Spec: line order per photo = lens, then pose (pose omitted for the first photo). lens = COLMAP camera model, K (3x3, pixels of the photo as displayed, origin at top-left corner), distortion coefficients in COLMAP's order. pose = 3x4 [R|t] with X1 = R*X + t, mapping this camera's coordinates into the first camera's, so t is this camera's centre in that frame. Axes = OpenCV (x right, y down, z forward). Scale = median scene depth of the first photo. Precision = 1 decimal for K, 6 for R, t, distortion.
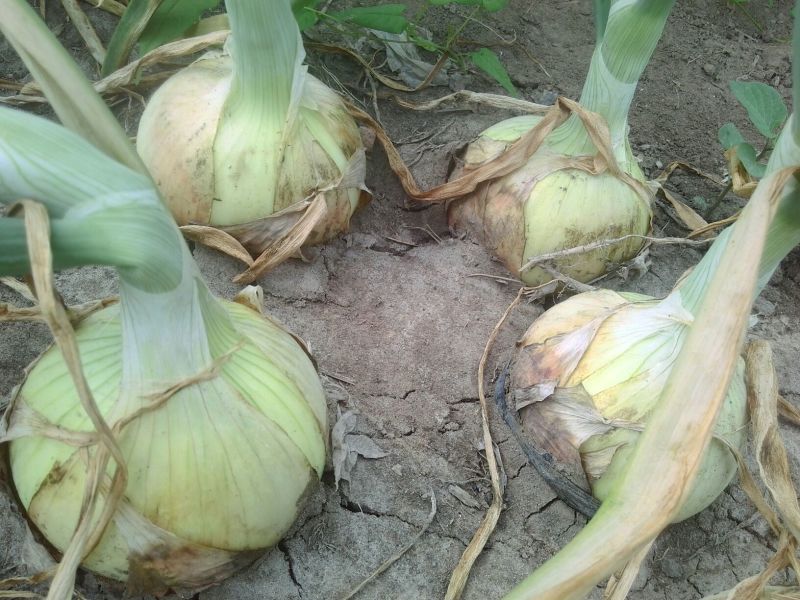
lens RADIAL K [[717.4, 0, 400.0], [0, 717.4, 300.0], [0, 0, 1]] dist [0.162905, -0.326265]
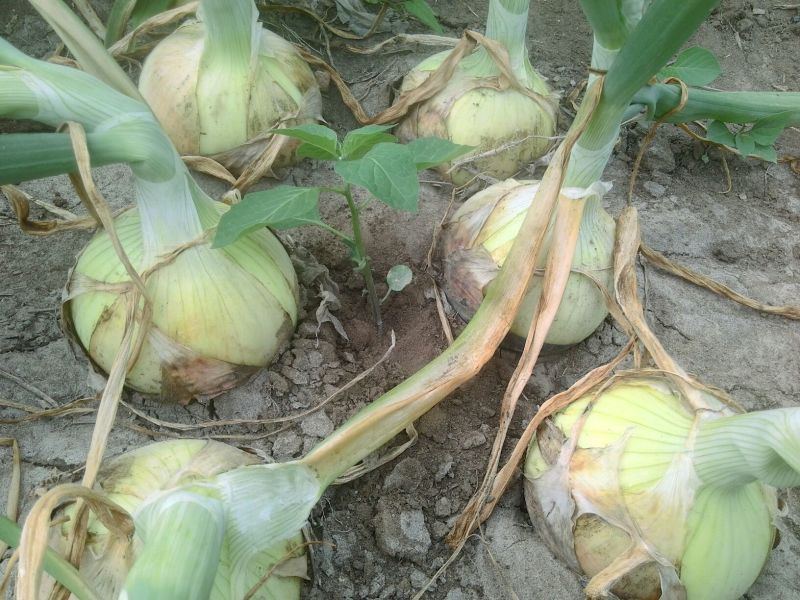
lens RADIAL K [[717.4, 0, 400.0], [0, 717.4, 300.0], [0, 0, 1]] dist [0.162905, -0.326265]
pose [[0.996171, -0.082420, -0.029152, 0.110811], [0.083701, 0.995436, 0.045841, 0.125705], [0.025241, -0.048105, 0.998523, -0.302483]]
